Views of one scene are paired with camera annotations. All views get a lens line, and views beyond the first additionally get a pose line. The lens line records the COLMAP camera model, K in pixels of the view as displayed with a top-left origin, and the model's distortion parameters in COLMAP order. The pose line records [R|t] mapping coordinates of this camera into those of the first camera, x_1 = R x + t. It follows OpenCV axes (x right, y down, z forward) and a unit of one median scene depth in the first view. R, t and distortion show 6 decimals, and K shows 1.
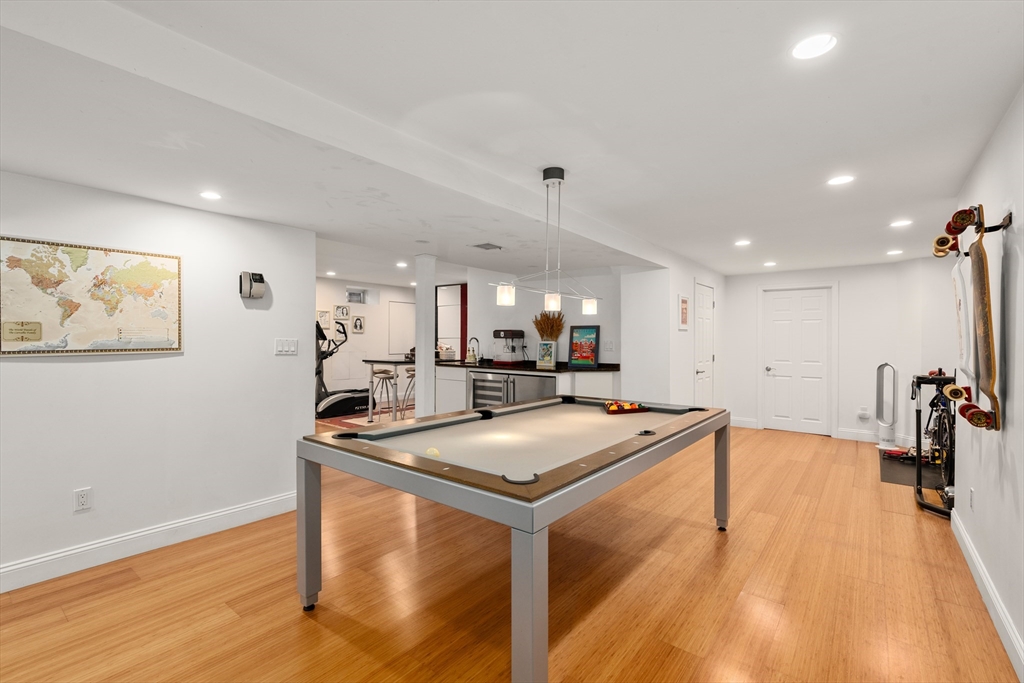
lens RADIAL K [[465.9, 0, 514.7], [0, 465.9, 340.4], [0, 0, 1]] dist [-0.011480, 0.003090]
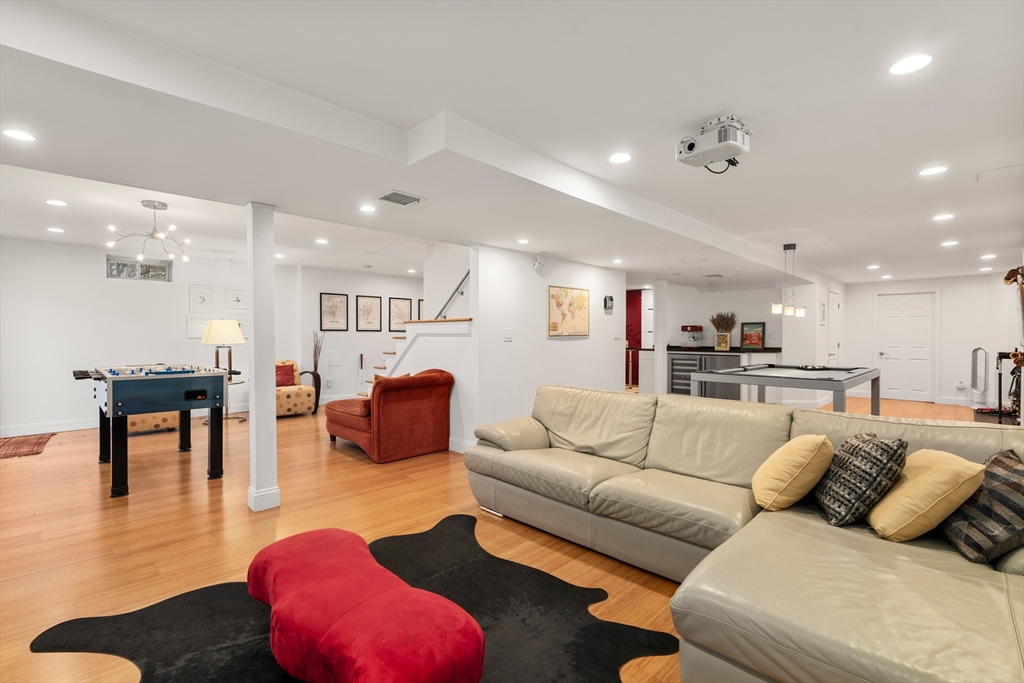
lens RADIAL K [[465.9, 0, 508.4], [0, 465.9, 340.6], [0, 0, 1]] dist [-0.011480, 0.003090]
pose [[0.991908, -0.001754, -0.126949, -0.434568], [0.002725, 0.999968, 0.007478, 0.013425], [0.126931, -0.007764, 0.991881, -0.567948]]
